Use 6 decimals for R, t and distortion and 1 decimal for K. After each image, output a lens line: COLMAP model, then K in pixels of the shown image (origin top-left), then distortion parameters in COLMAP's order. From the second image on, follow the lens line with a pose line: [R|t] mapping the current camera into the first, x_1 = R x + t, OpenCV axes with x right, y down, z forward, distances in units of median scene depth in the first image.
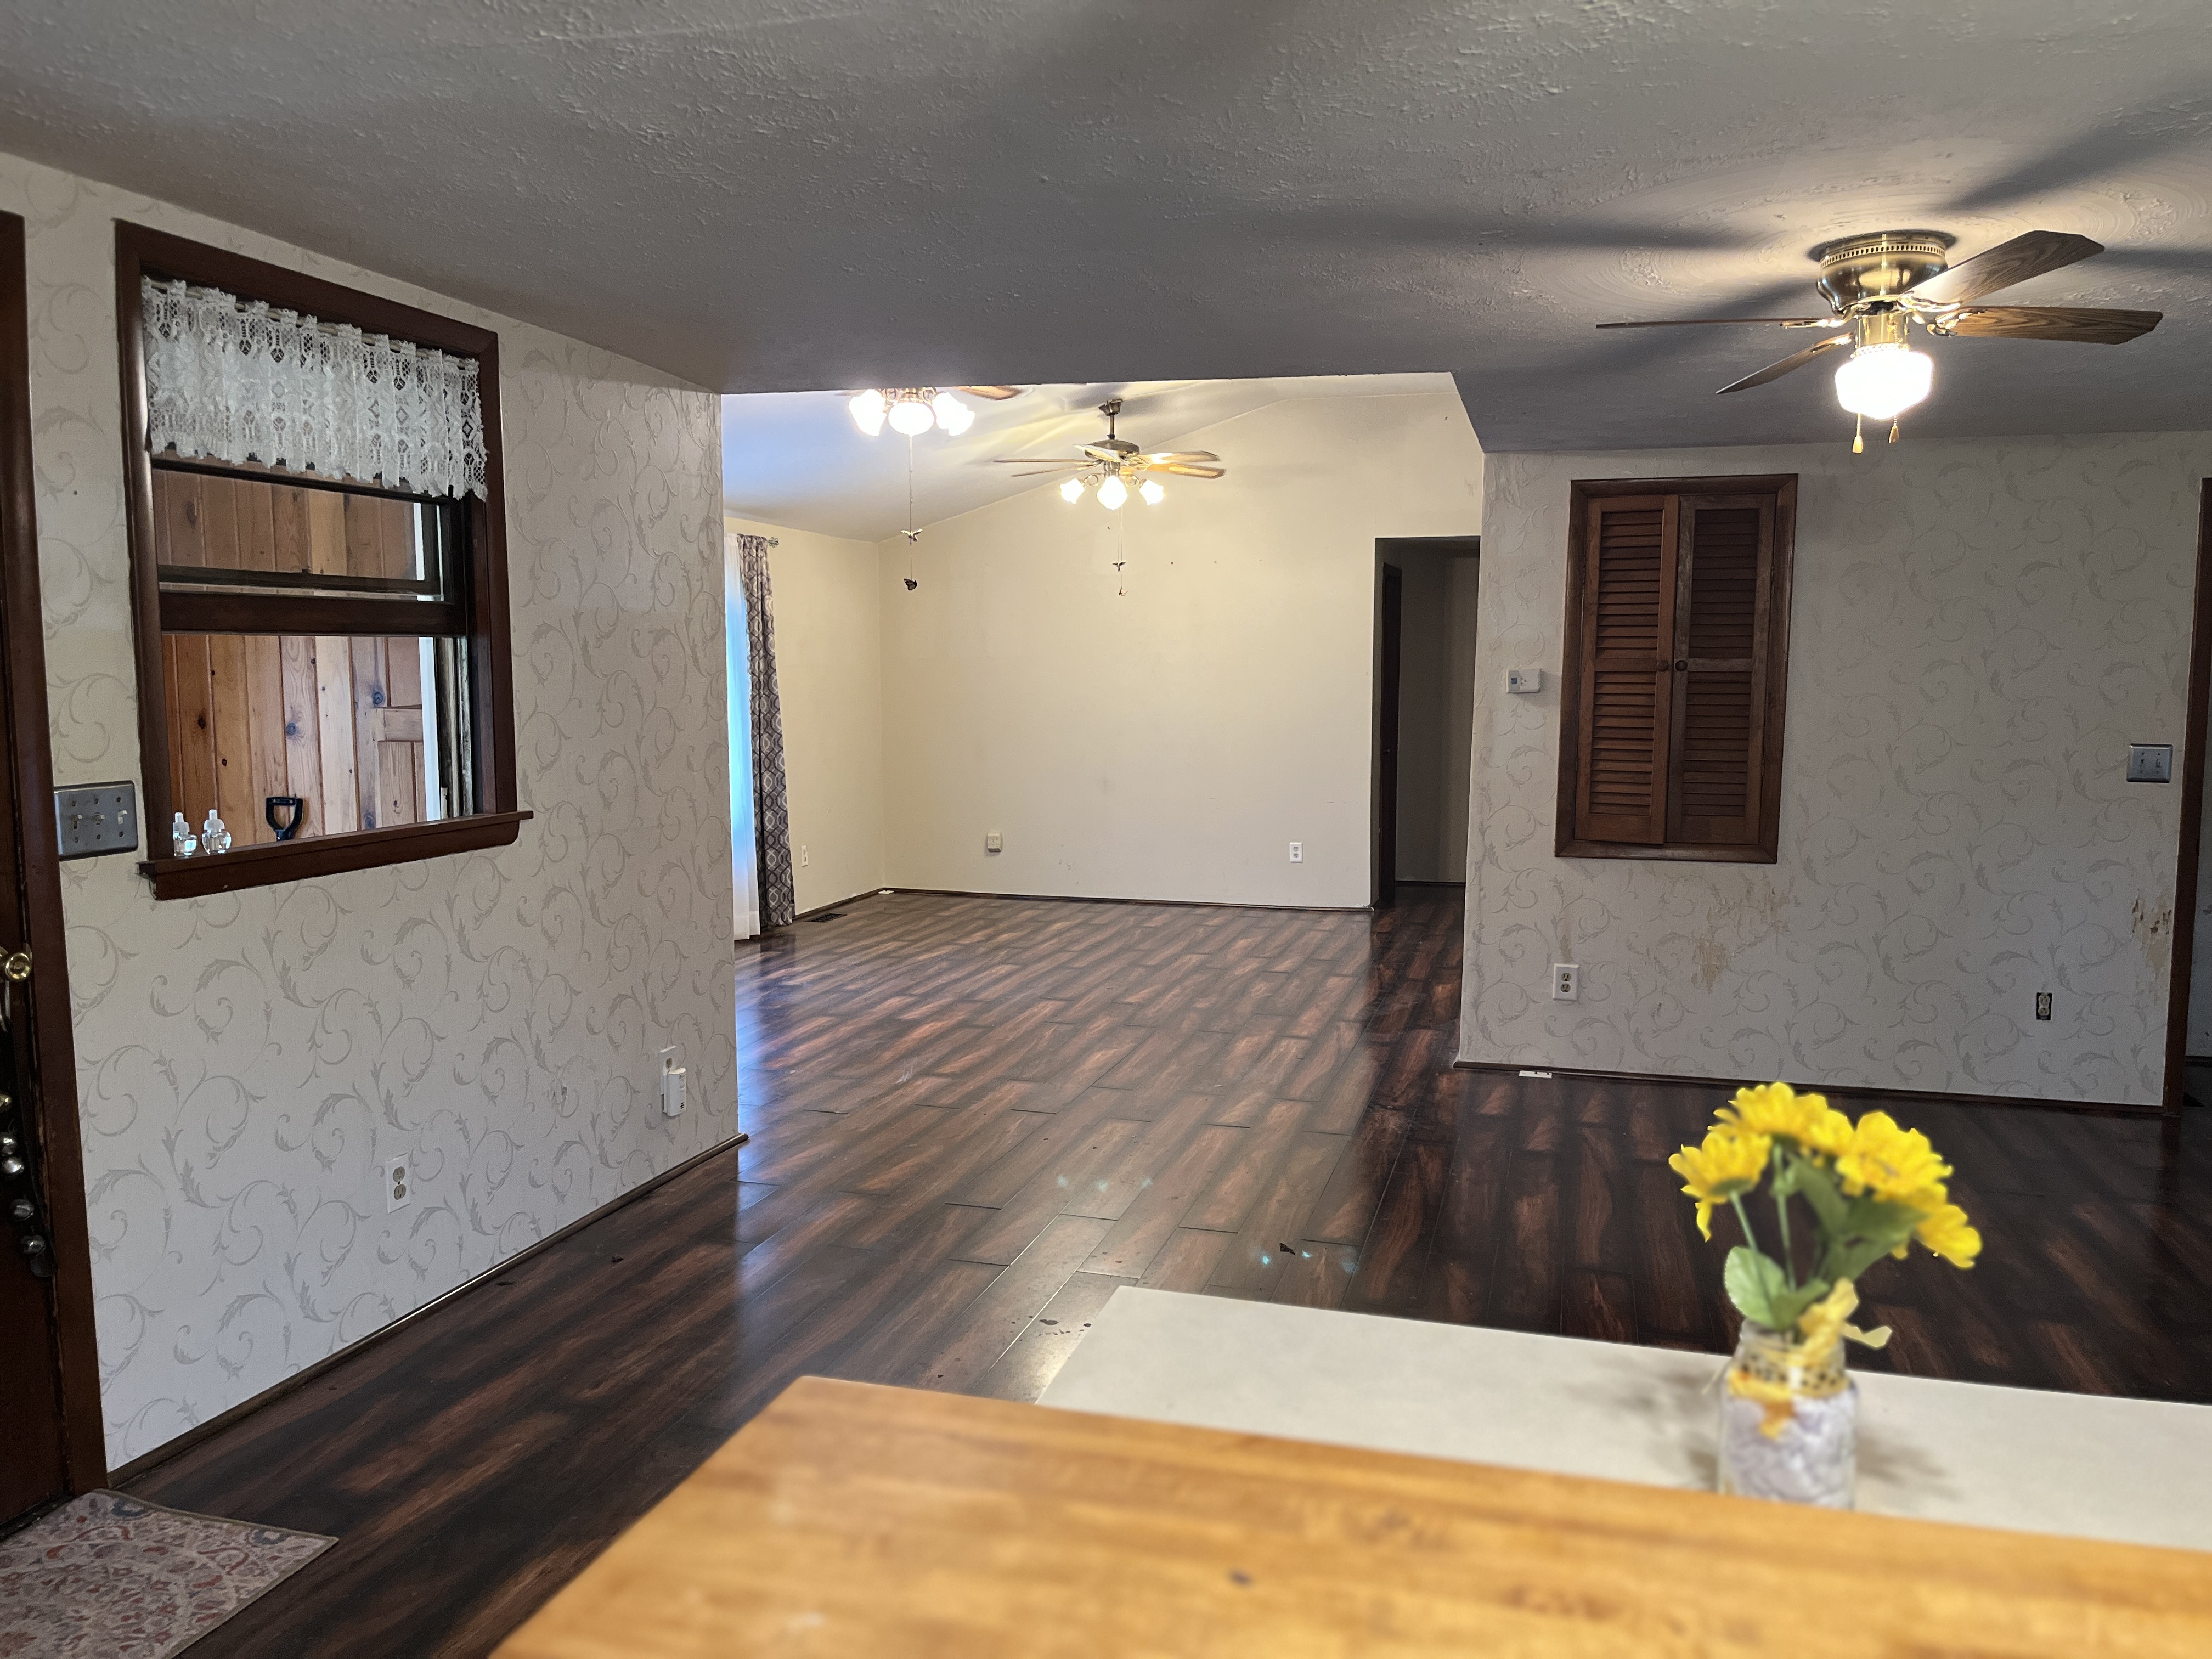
lens RADIAL K [[1679.2, 0, 1099.1], [0, 1679.2, 838.4], [0, 0, 1]] dist [0.039764, -0.047376]
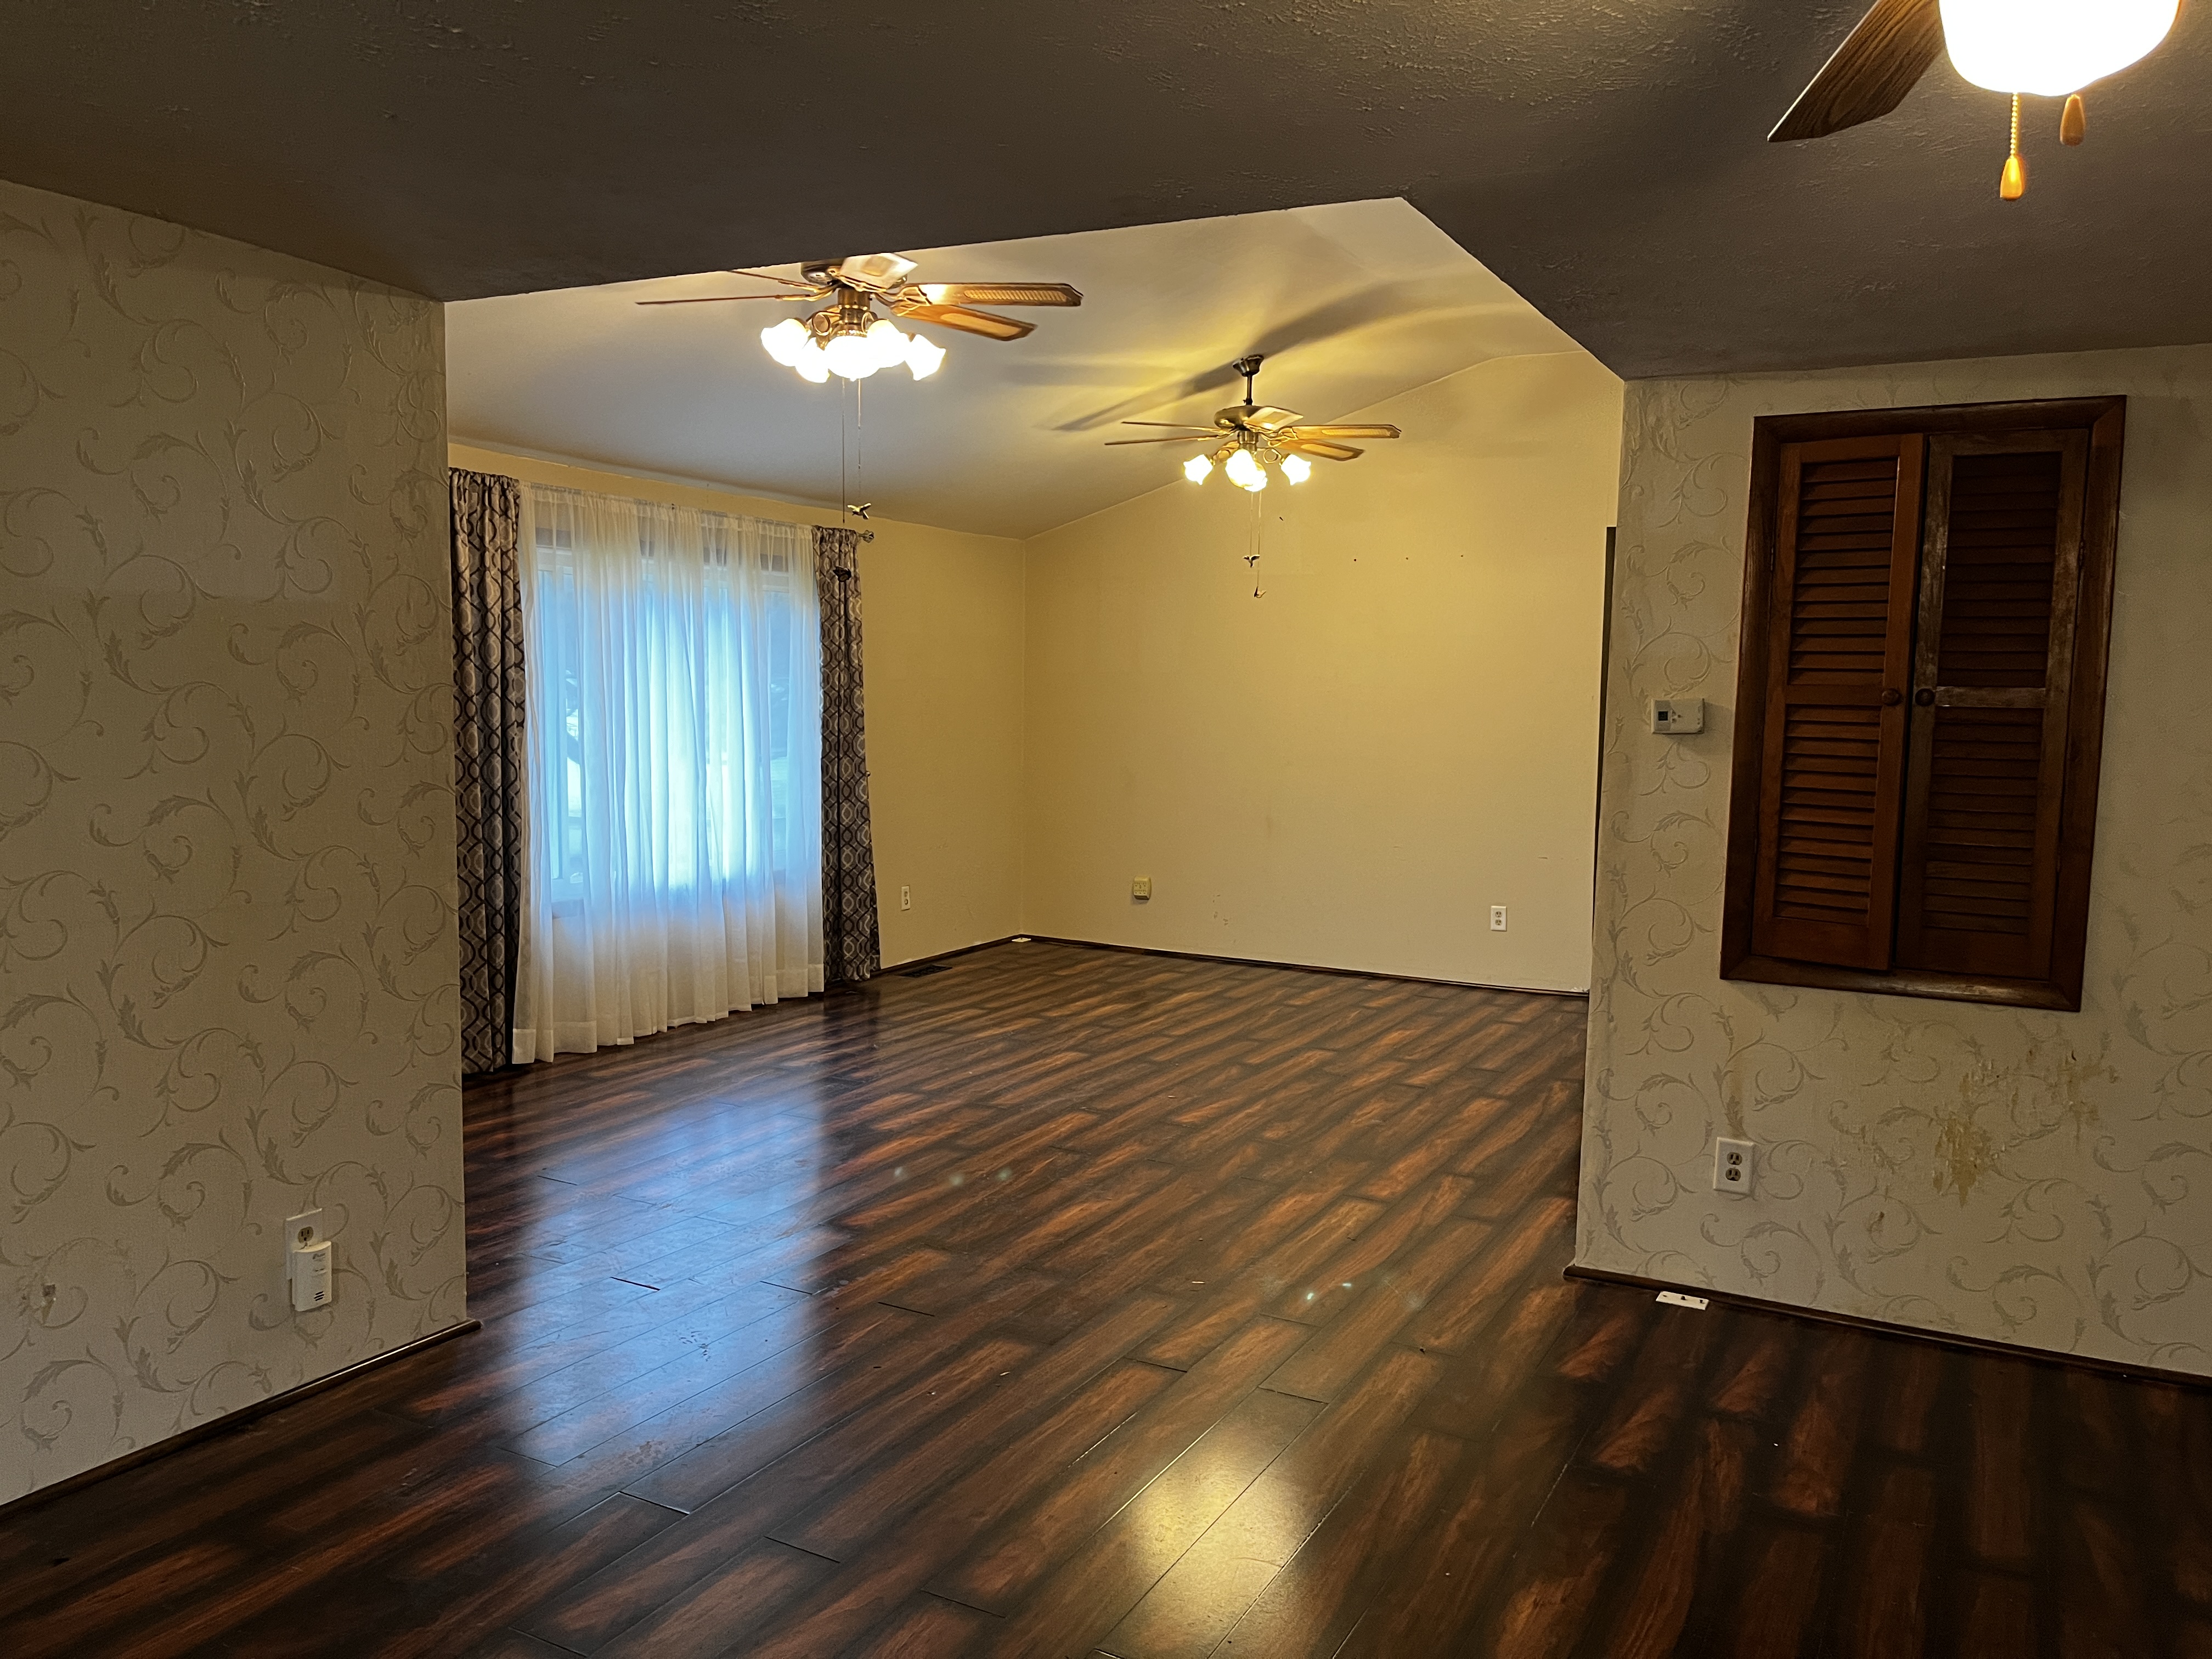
lens RADIAL K [[1679.2, 0, 1085.7], [0, 1679.2, 824.2], [0, 0, 1]] dist [0.039764, -0.047376]
pose [[0.975496, 0.032064, -0.217666, 0.173751], [-0.035702, 0.999280, -0.012803, -0.033987], [0.217099, 0.020260, 0.975939, 0.297433]]
